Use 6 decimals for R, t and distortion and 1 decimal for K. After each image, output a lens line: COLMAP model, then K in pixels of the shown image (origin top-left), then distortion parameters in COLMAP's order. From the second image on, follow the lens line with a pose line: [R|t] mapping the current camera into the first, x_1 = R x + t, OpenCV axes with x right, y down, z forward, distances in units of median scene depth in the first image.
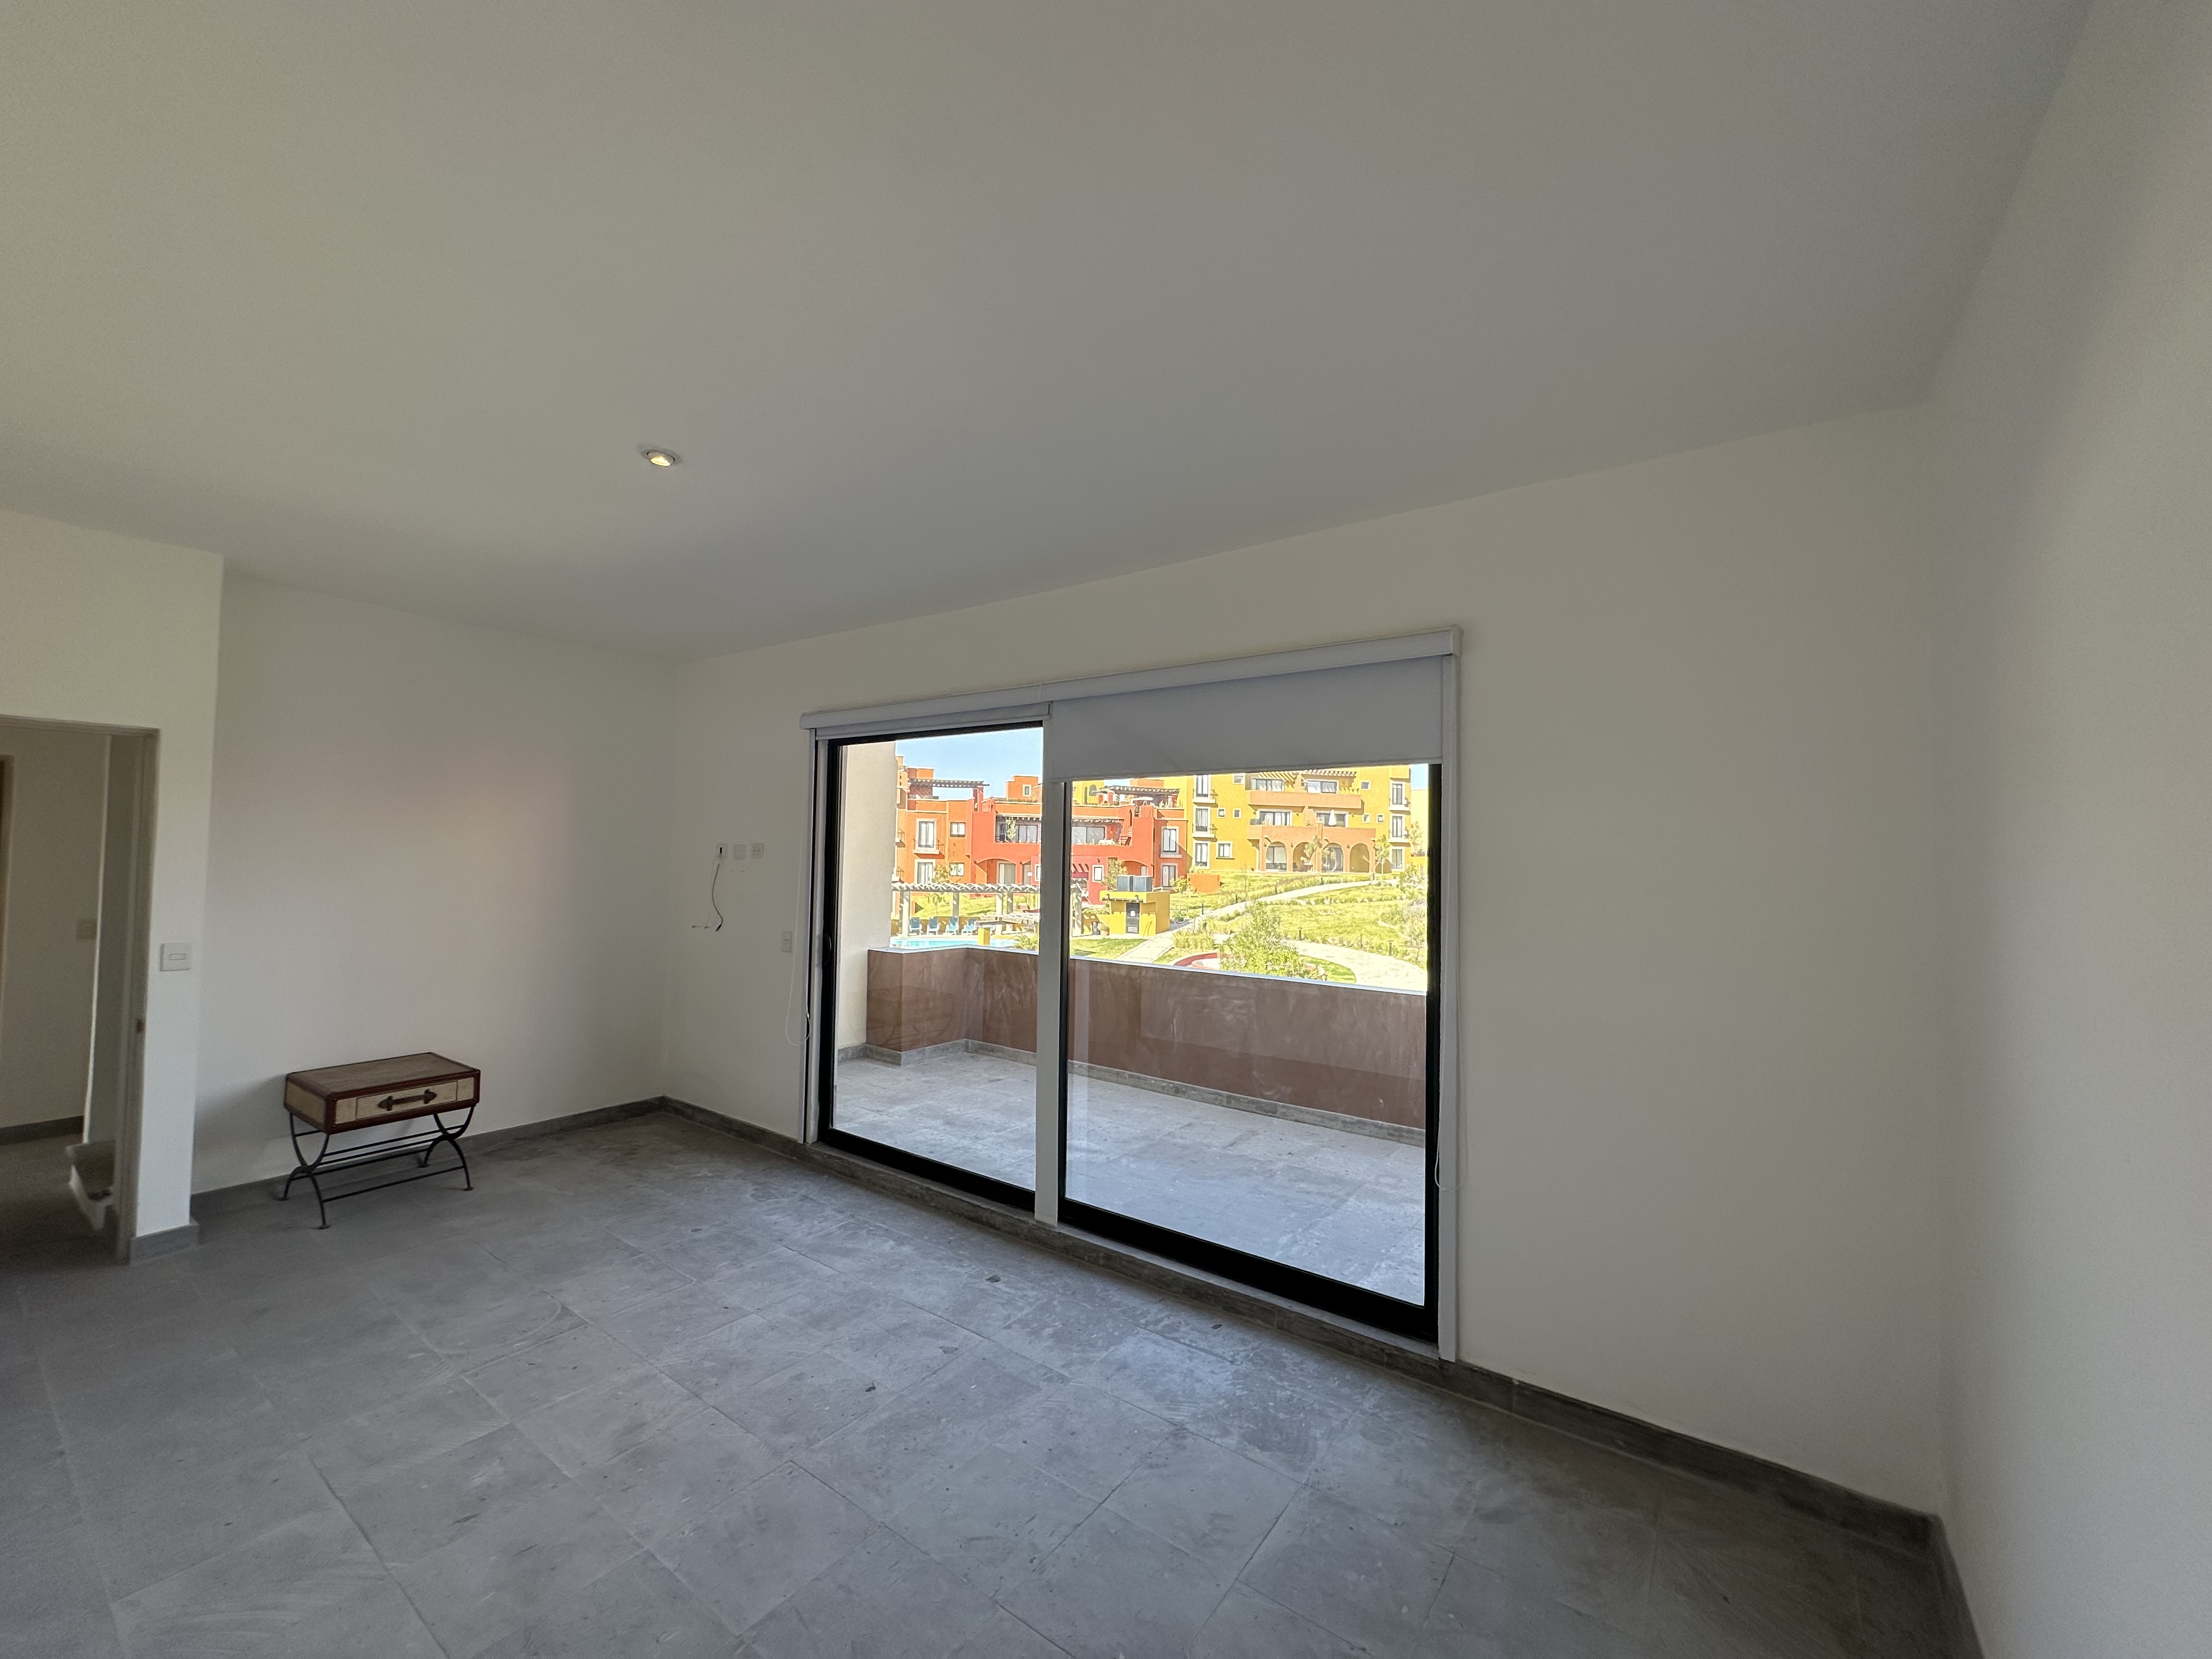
lens RADIAL K [[876.3, 0, 1109.7], [0, 876.3, 835.0], [0, 0, 1]] dist [-0.002915, 0.000327]
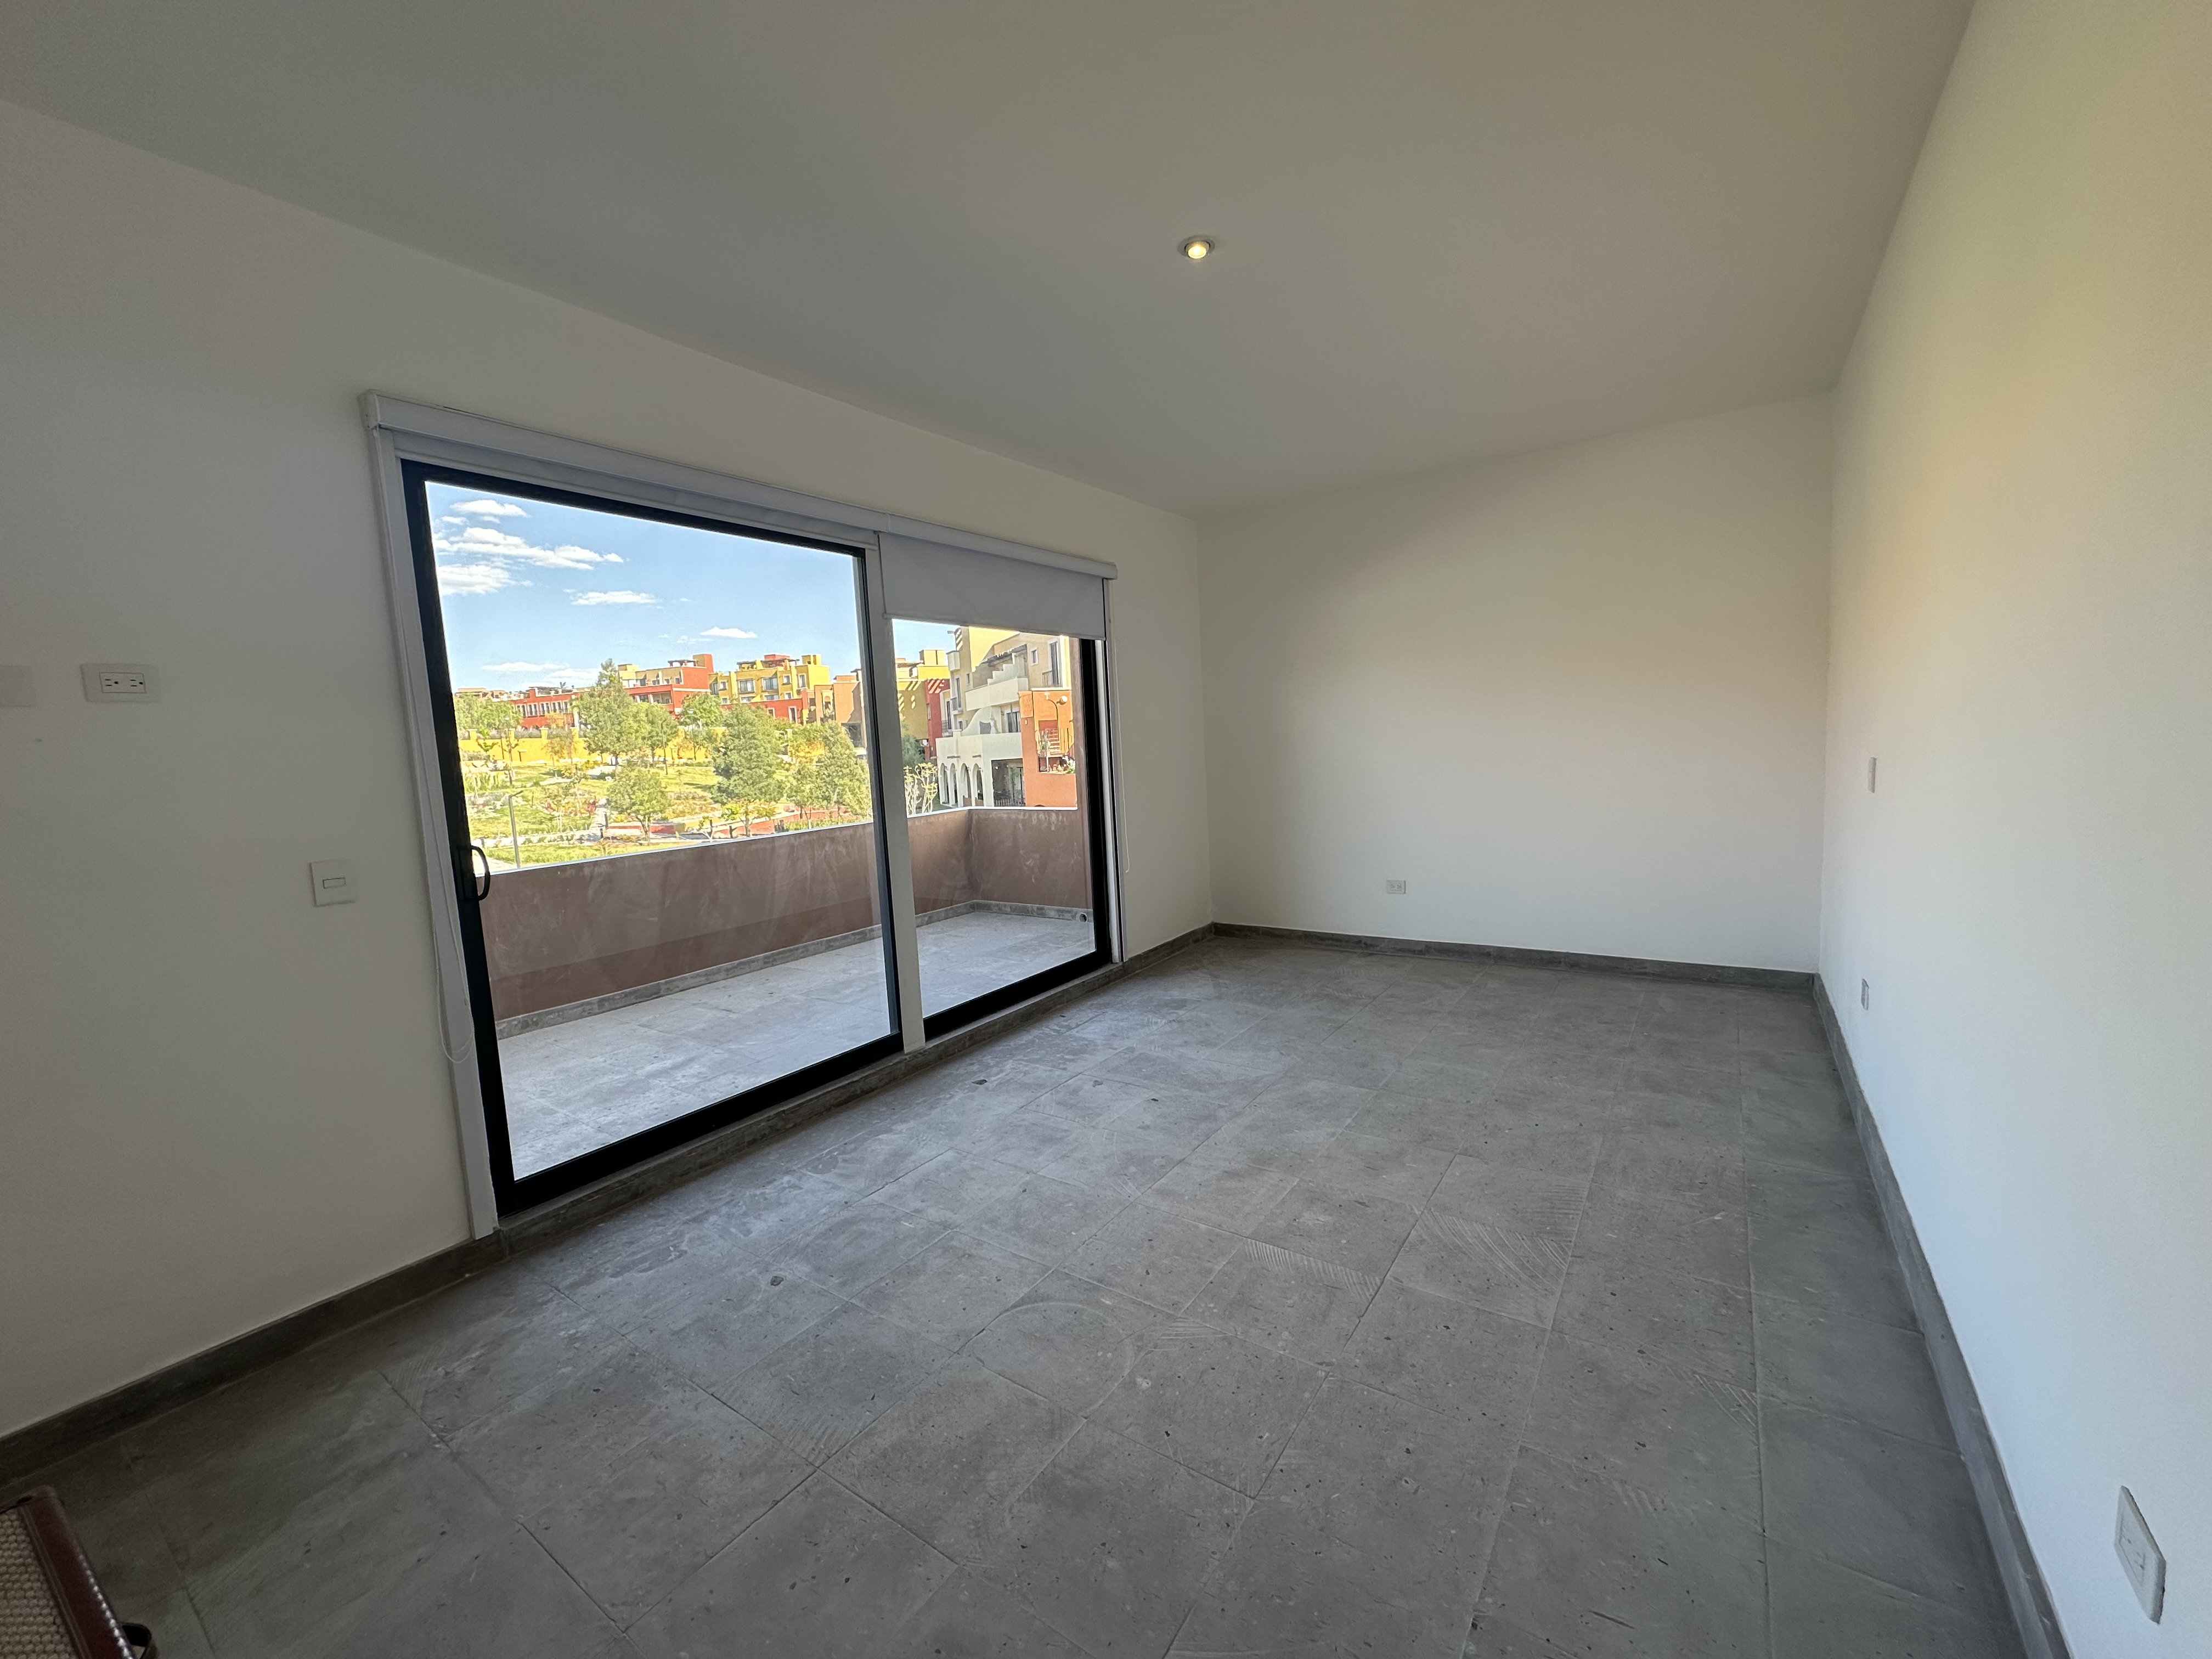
lens RADIAL K [[876.3, 0, 1106.2], [0, 876.3, 826.1], [0, 0, 1]] dist [-0.002915, 0.000327]
pose [[-0.014393, -0.116451, 0.993092, -1.219167], [0.026904, 0.992790, 0.116806, 0.072363], [-0.999534, 0.028399, -0.011156, 0.879108]]
